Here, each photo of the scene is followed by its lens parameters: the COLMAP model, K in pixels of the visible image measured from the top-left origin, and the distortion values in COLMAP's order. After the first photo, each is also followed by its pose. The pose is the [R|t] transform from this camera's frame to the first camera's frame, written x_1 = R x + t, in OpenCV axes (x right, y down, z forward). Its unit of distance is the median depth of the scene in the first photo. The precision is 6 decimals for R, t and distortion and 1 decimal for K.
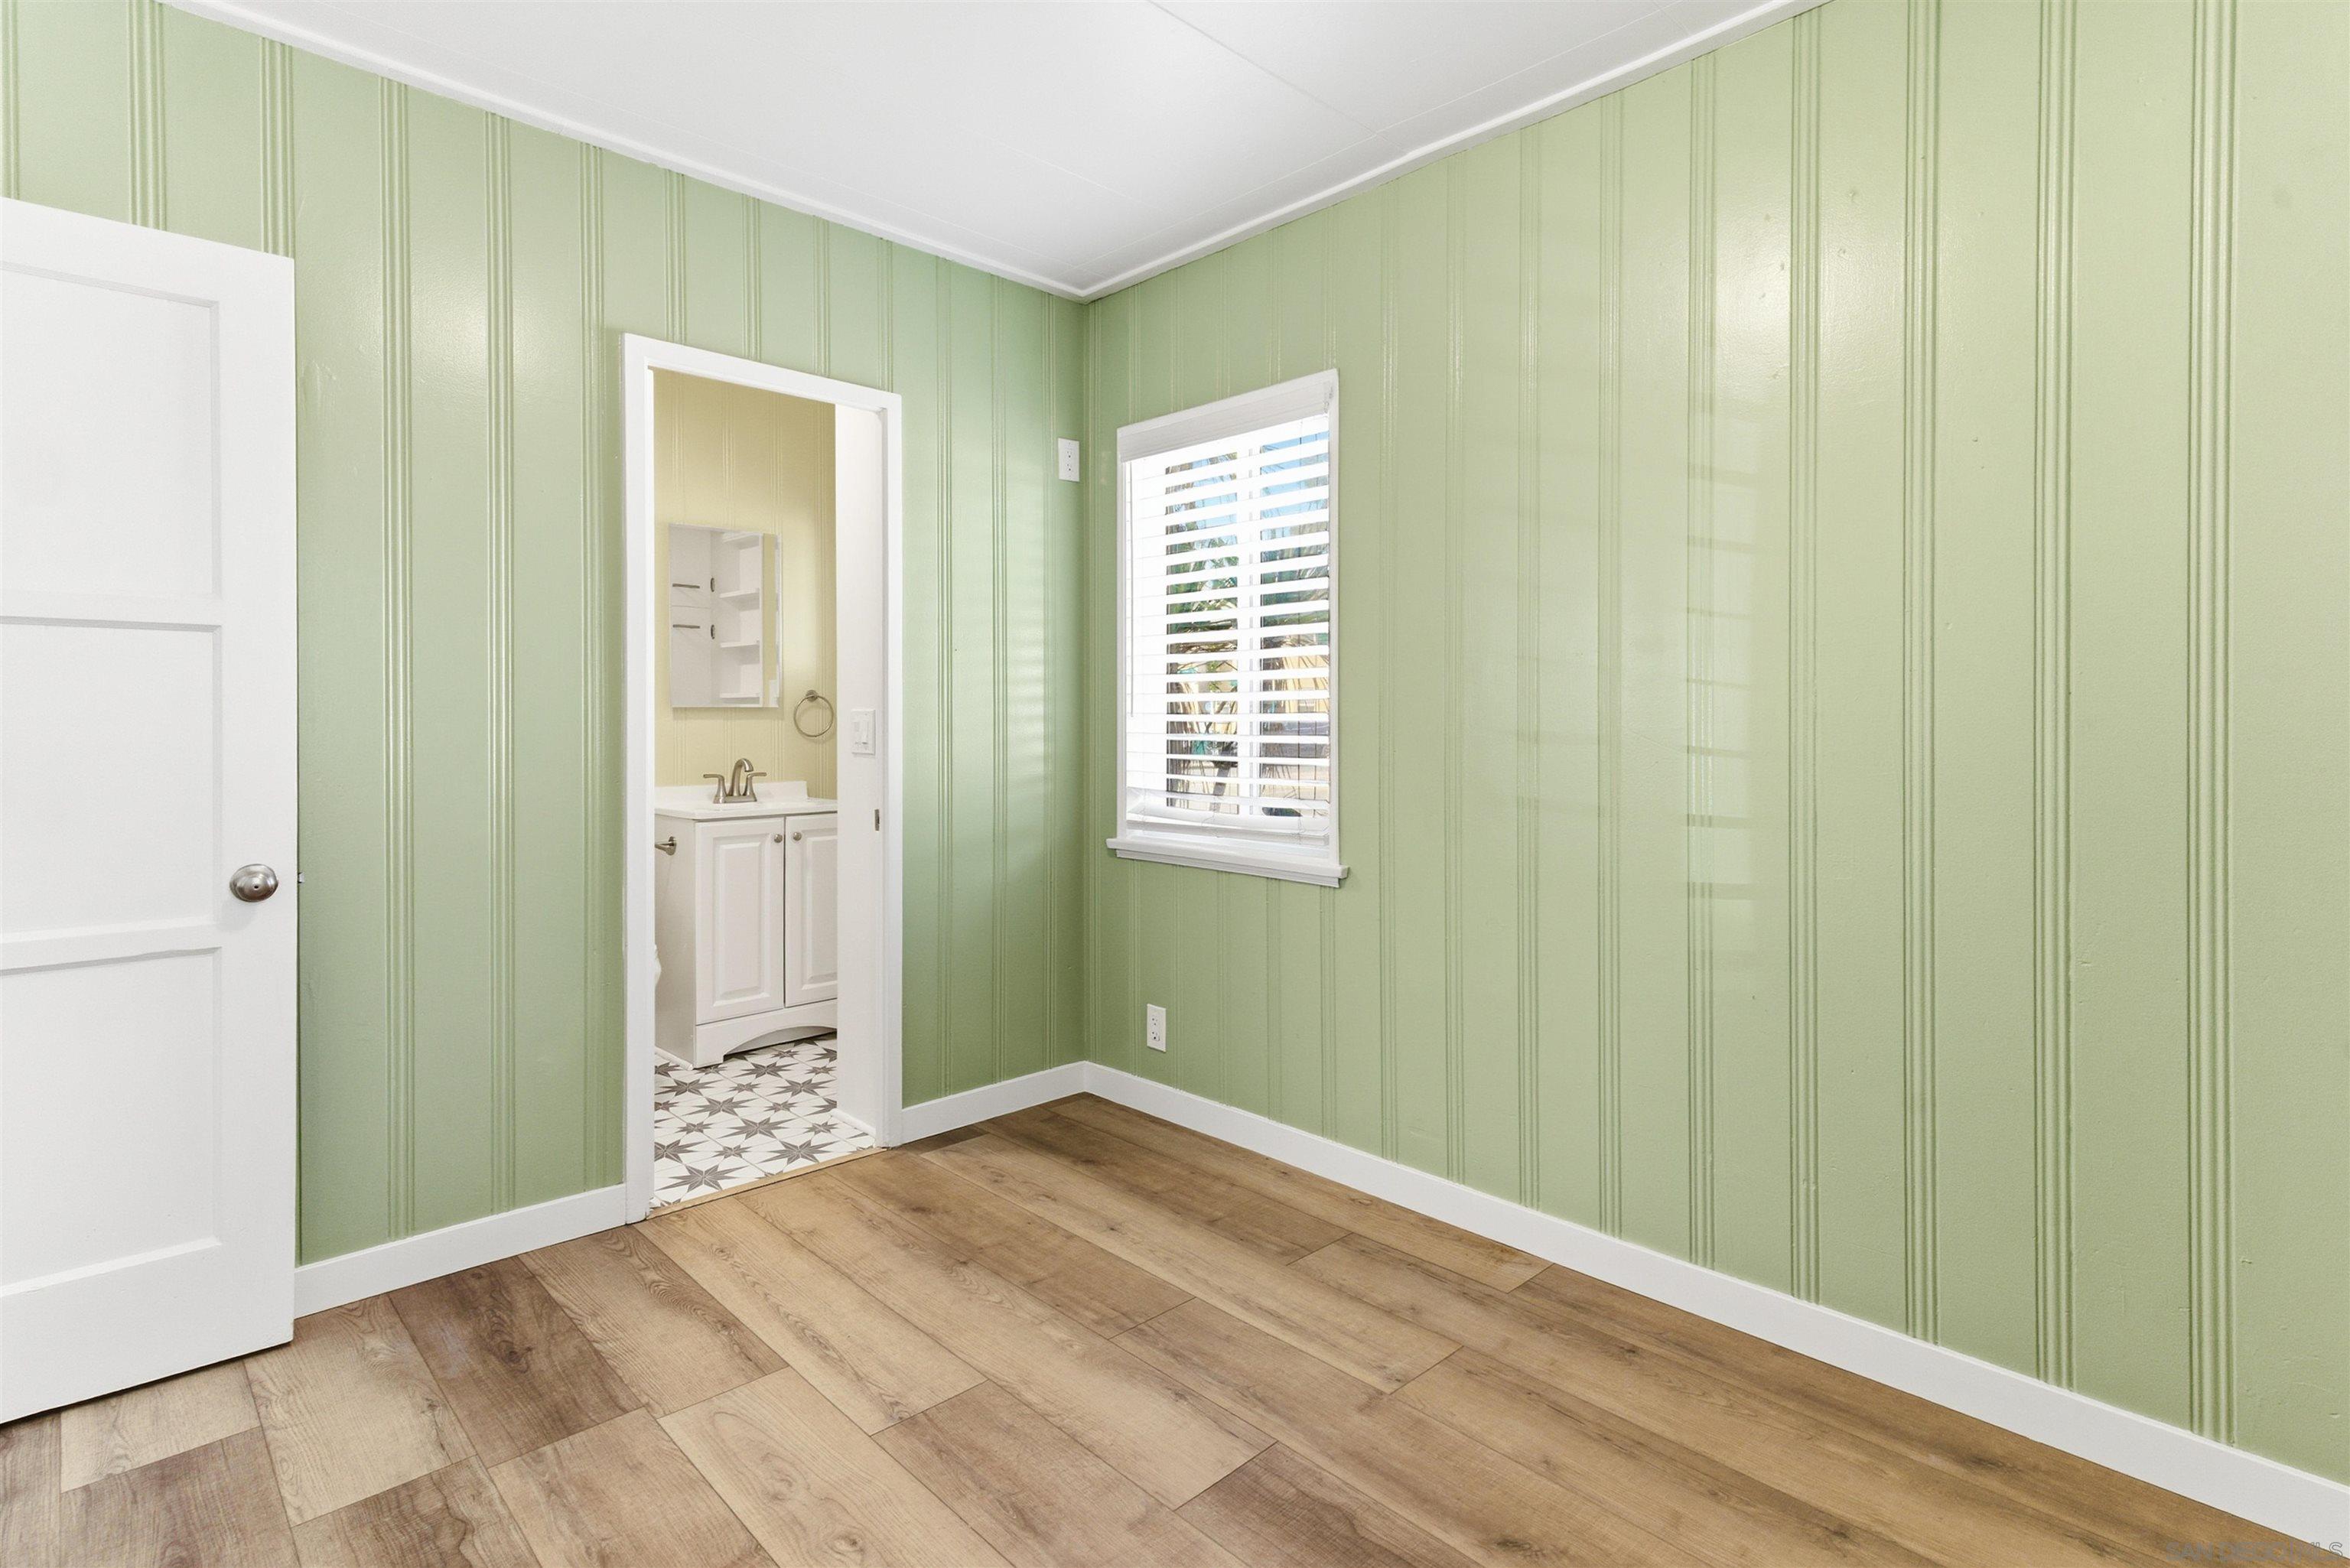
lens RADIAL K [[1165.9, 0, 1206.4], [0, 1165.9, 720.5], [0, 0, 1]] dist [0.011384, -0.001072]
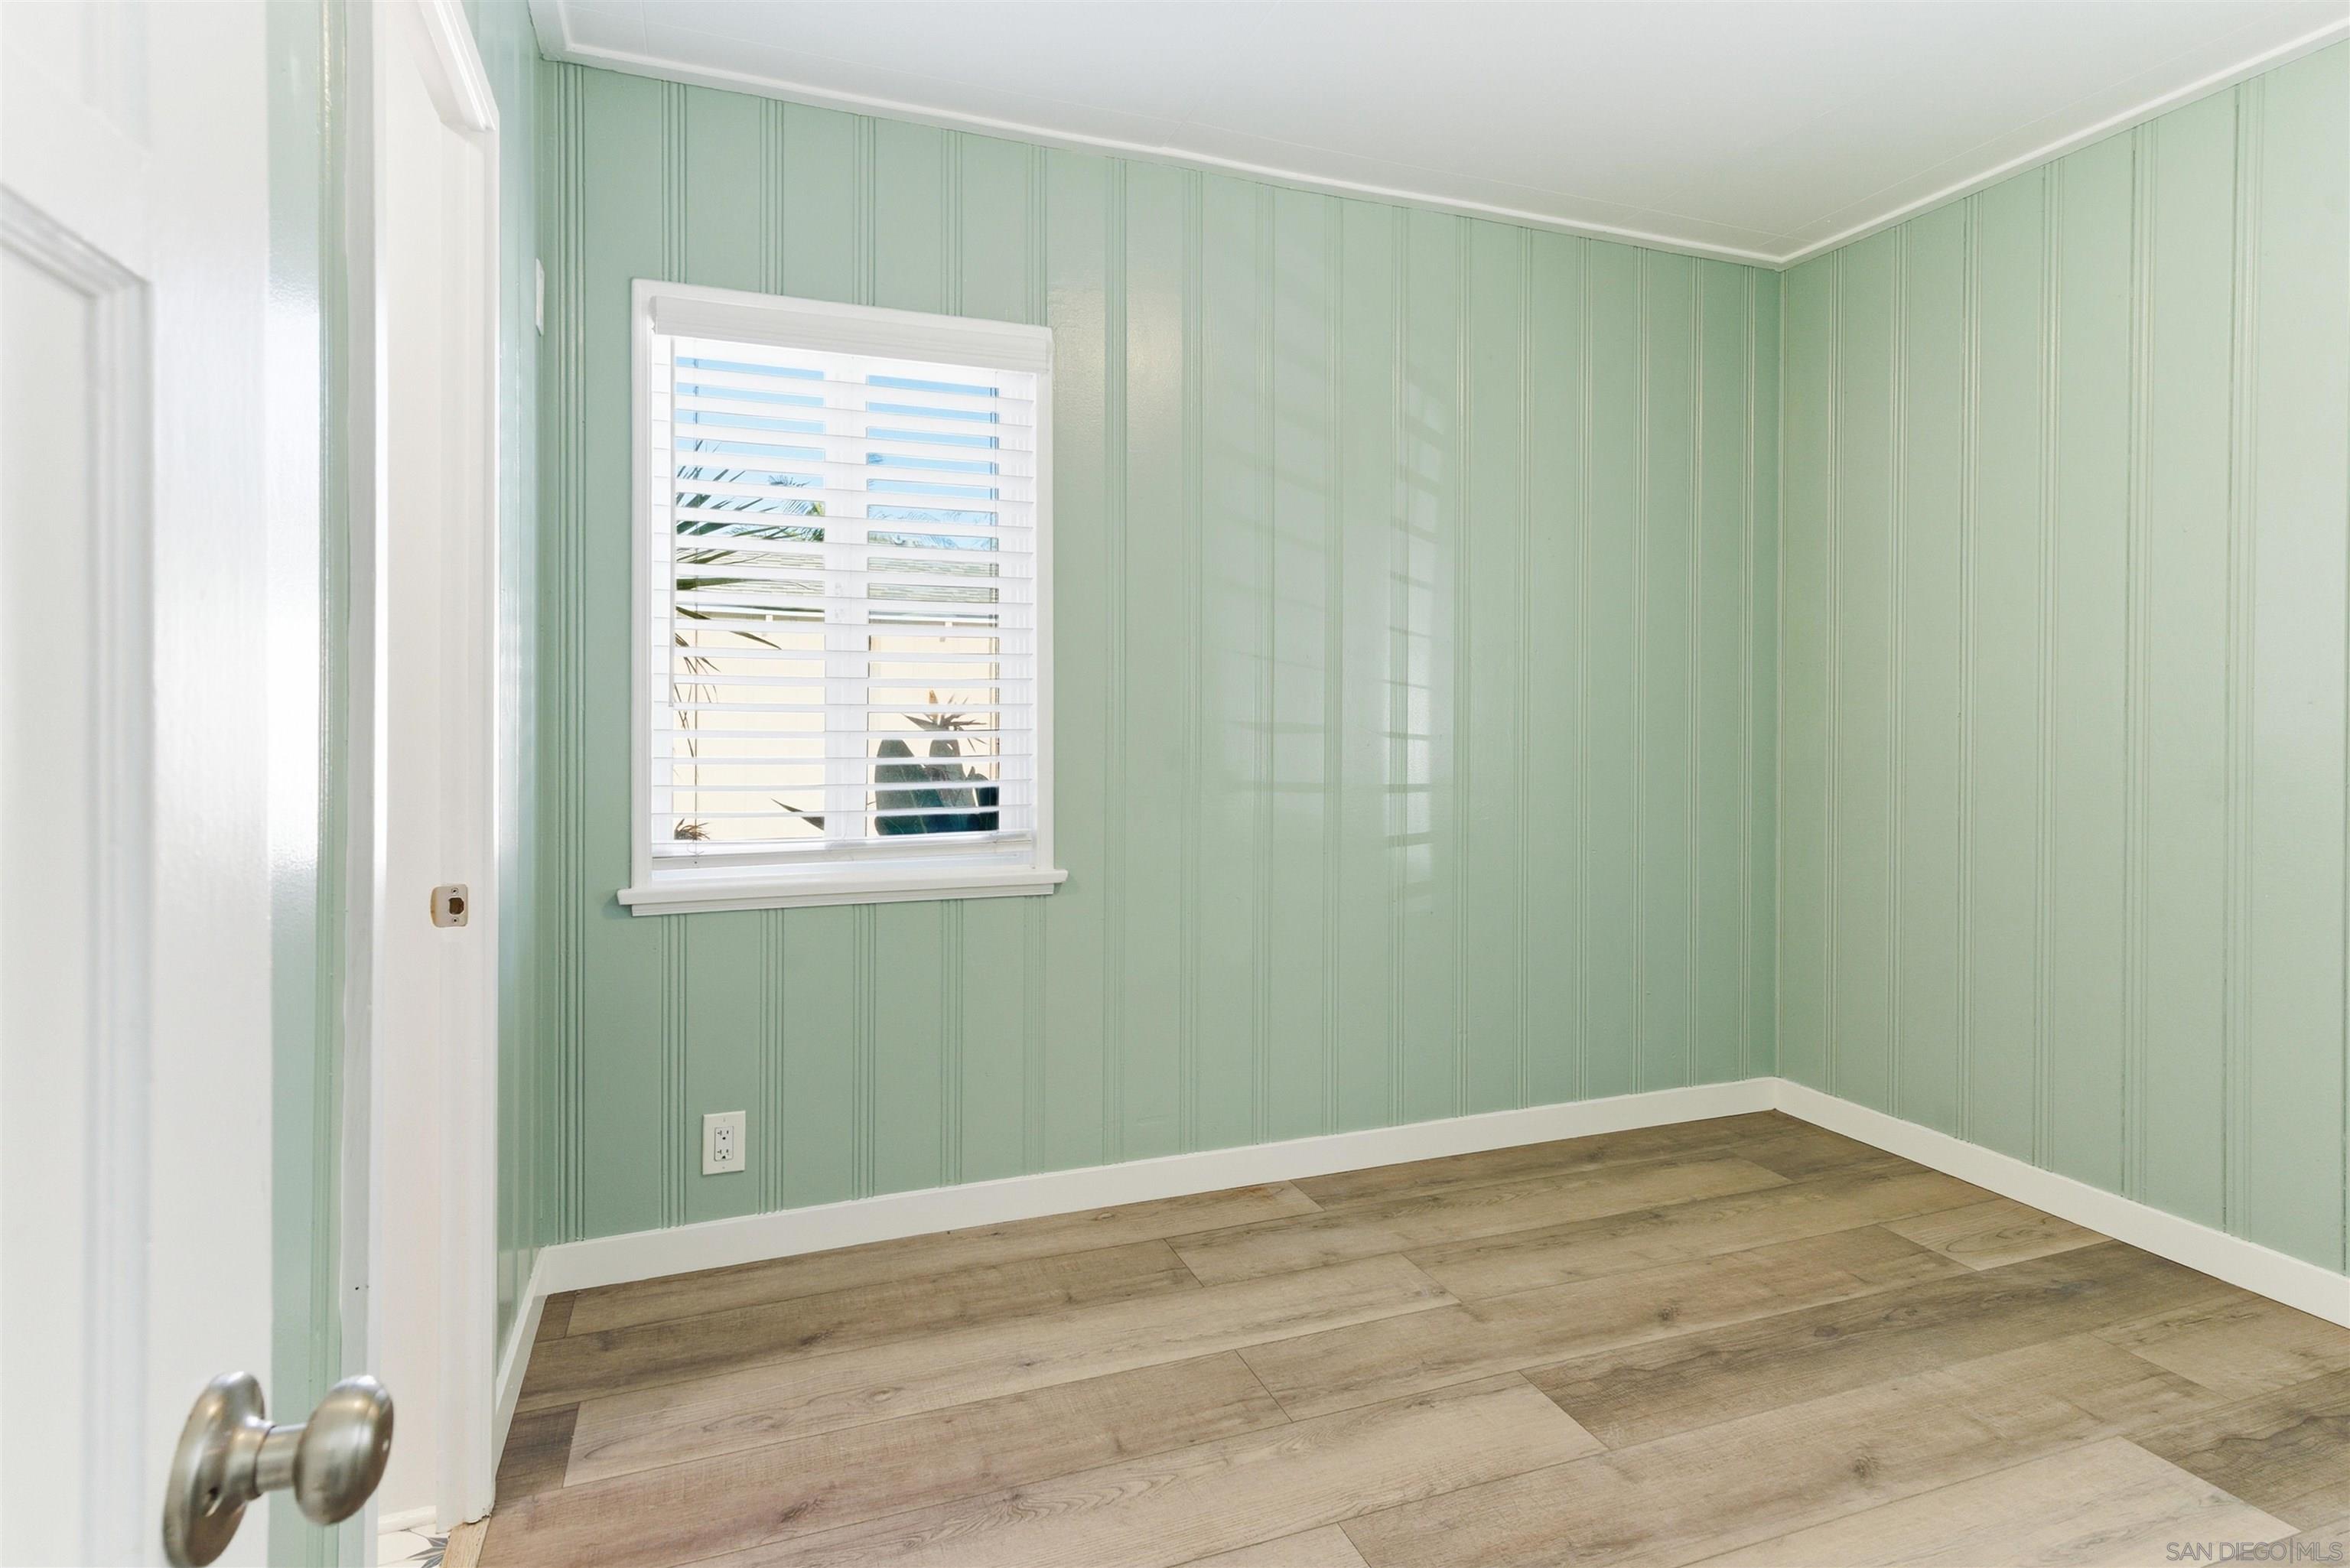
lens RADIAL K [[1165.9, 0, 1132.2], [0, 1165.9, 720.3], [0, 0, 1]] dist [0.011384, -0.001072]
pose [[0.416351, -0.005163, 0.909190, -0.701498], [-0.001443, 0.999979, 0.006340, -0.000496], [-0.909203, -0.003951, 0.416334, 0.564969]]
